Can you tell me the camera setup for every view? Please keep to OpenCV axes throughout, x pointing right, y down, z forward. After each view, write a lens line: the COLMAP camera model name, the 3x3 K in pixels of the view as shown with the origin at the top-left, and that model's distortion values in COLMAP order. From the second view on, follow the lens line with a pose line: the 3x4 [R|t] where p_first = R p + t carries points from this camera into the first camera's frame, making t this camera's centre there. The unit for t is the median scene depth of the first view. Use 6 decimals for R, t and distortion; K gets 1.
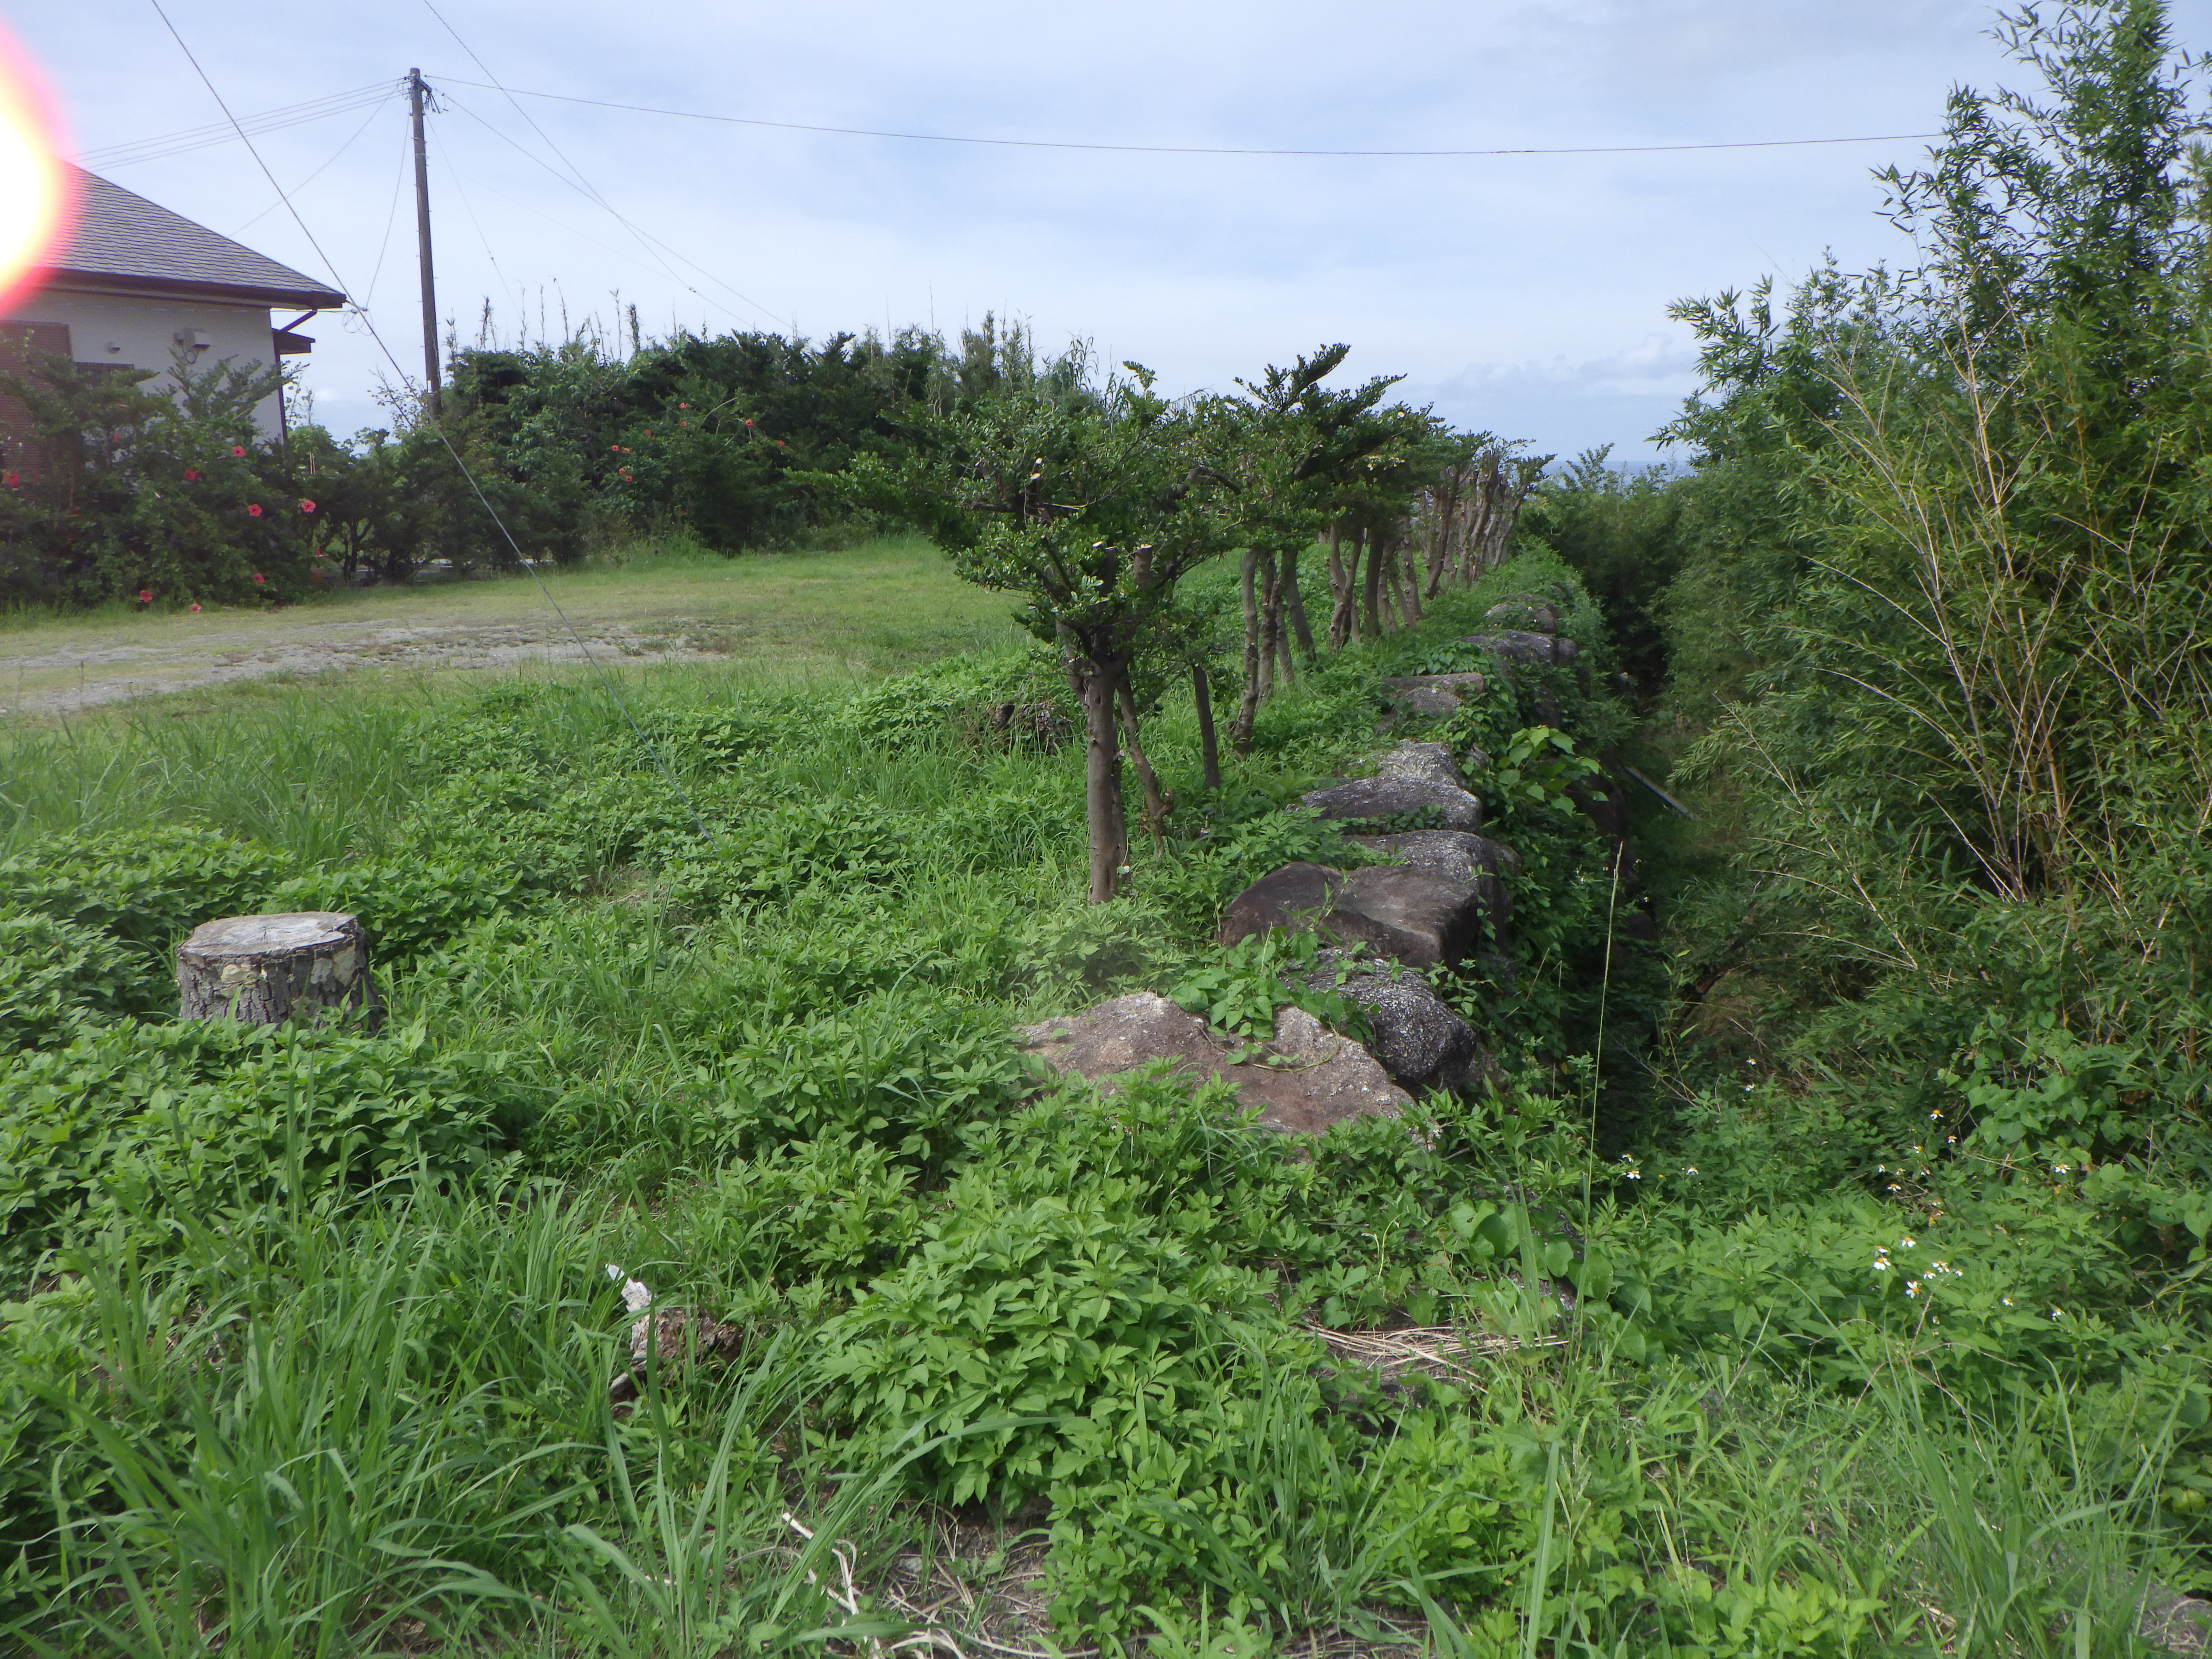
lens RADIAL K [[1814.6, 0, 1106.0], [0, 1814.6, 829.5], [0, 0, 1]] dist [0.002677, -0.002033]
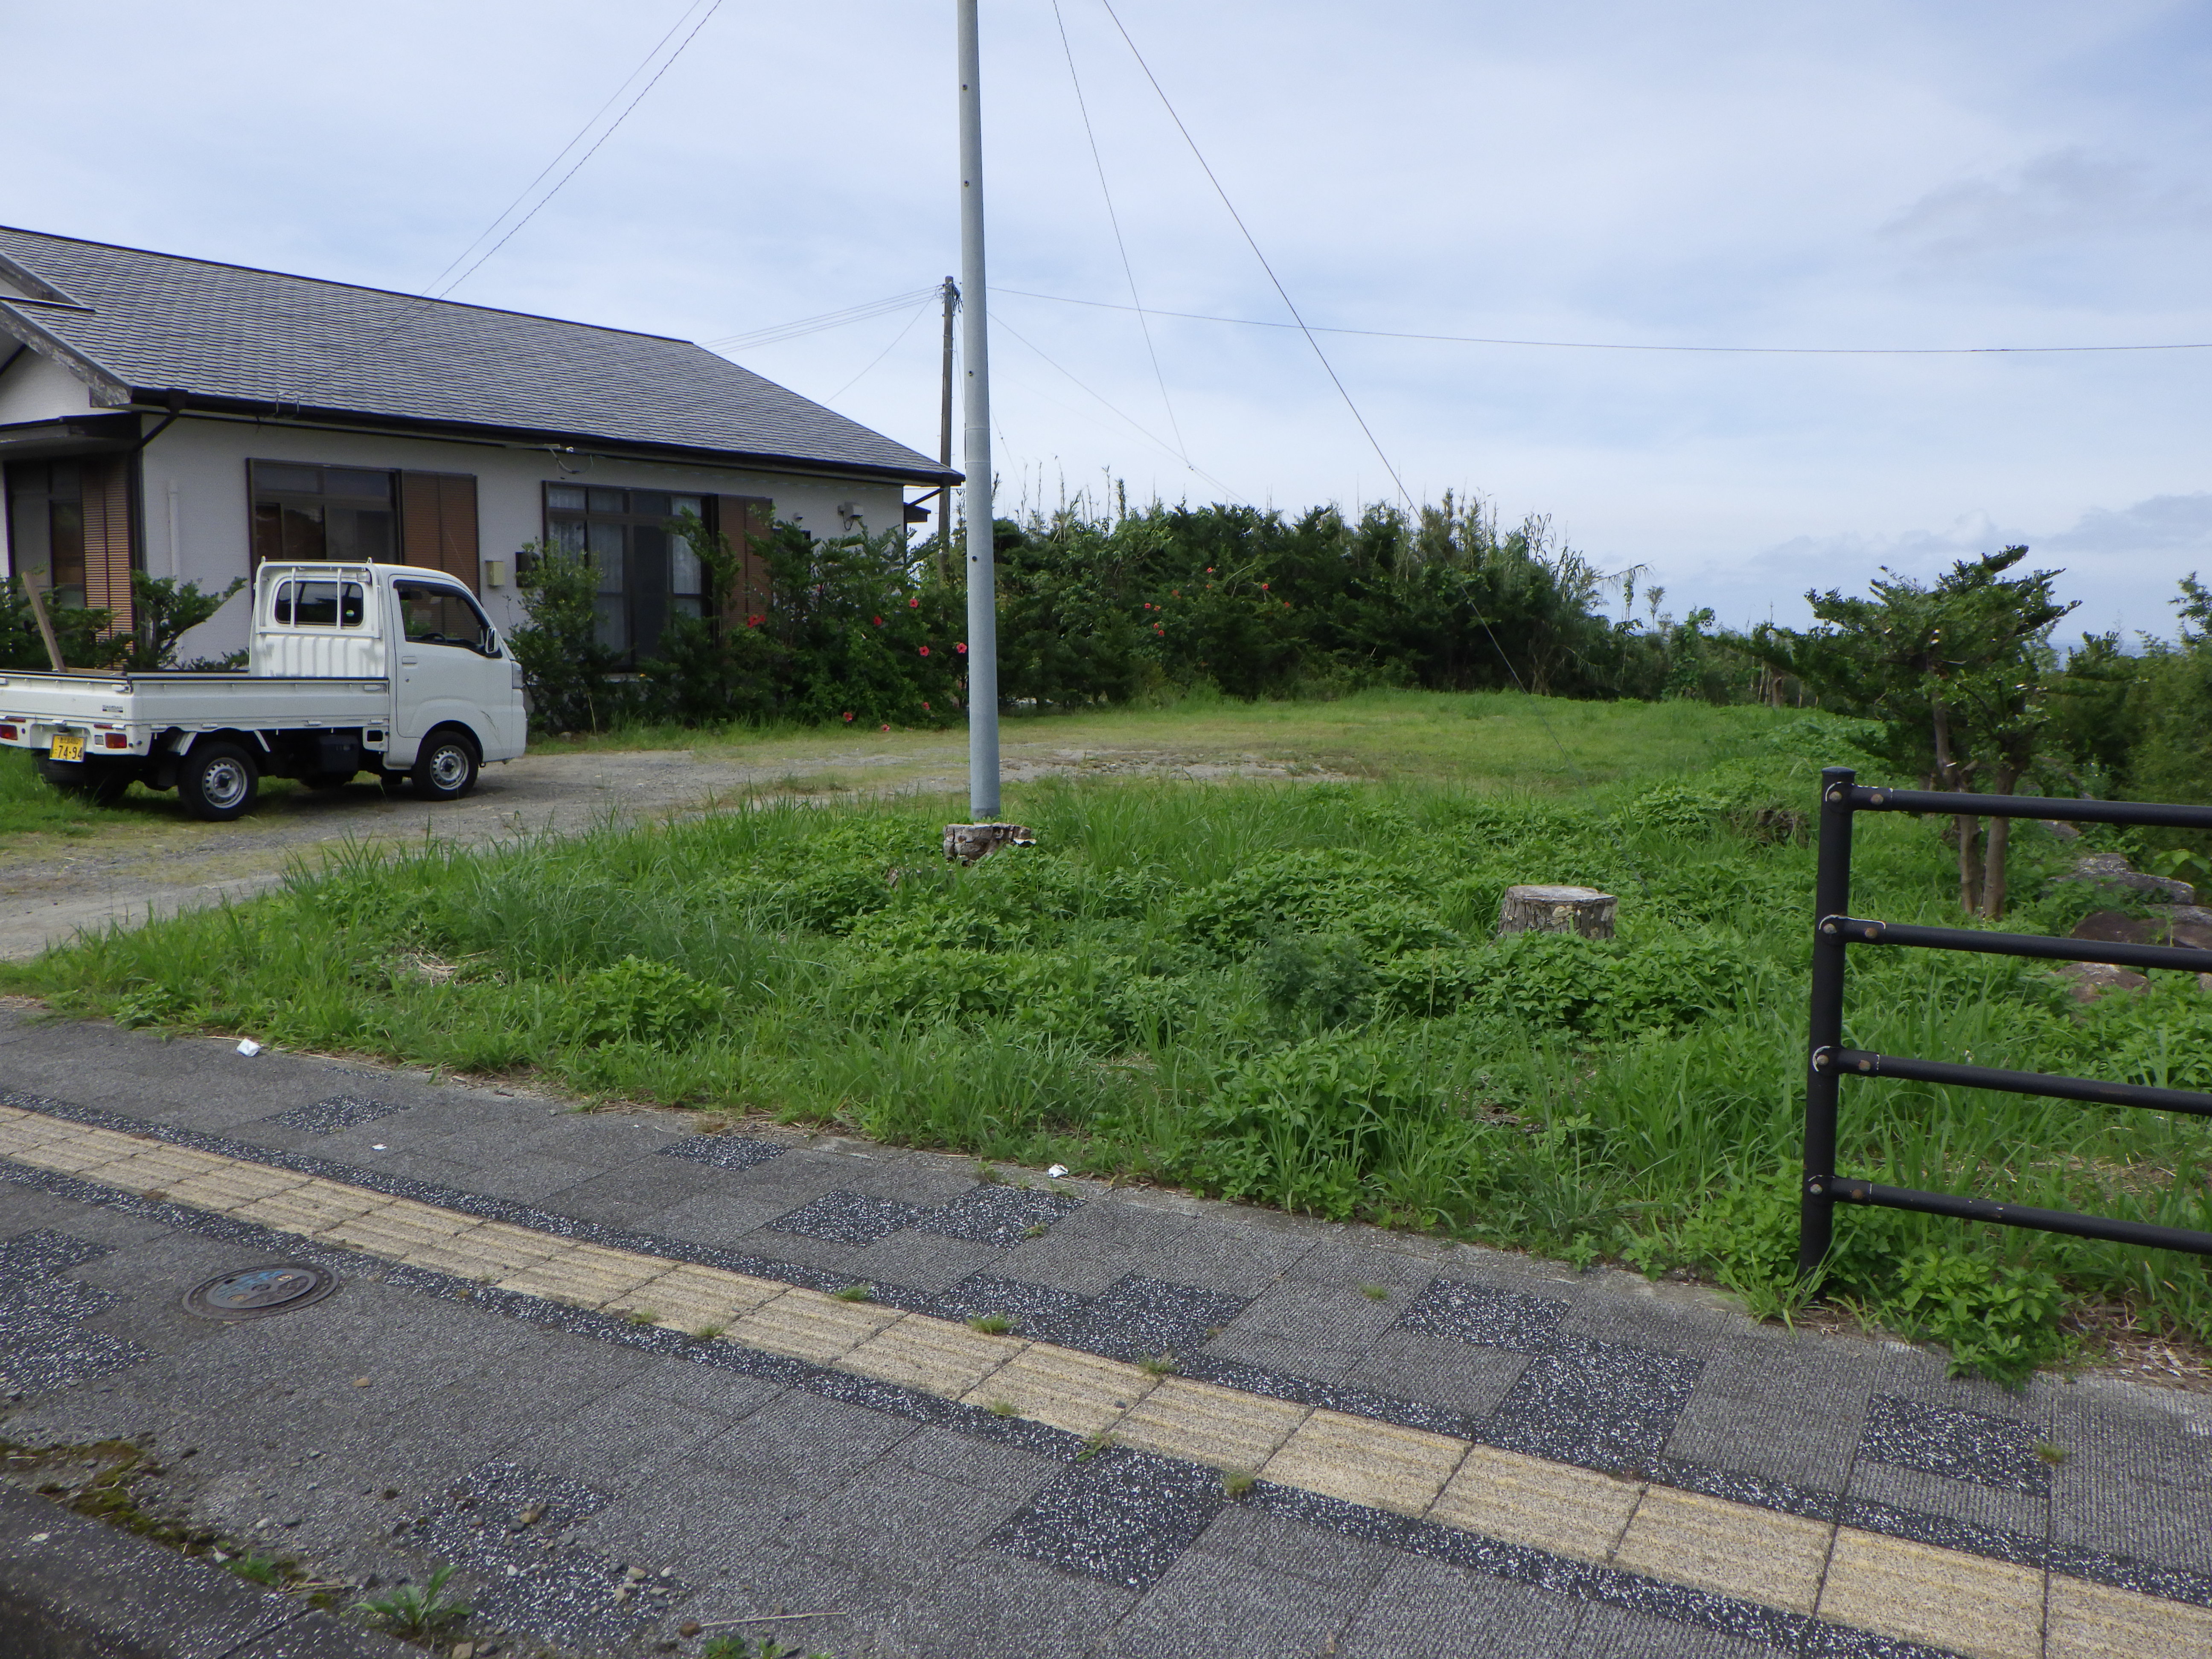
lens RADIAL K [[1814.6, 0, 1106.0], [0, 1814.6, 829.5], [0, 0, 1]] dist [0.002677, -0.002033]
pose [[0.983092, 0.044535, -0.177613, -0.064896], [-0.059684, 0.994935, -0.080879, 0.018008], [0.173112, 0.090112, 0.980771, -0.084695]]
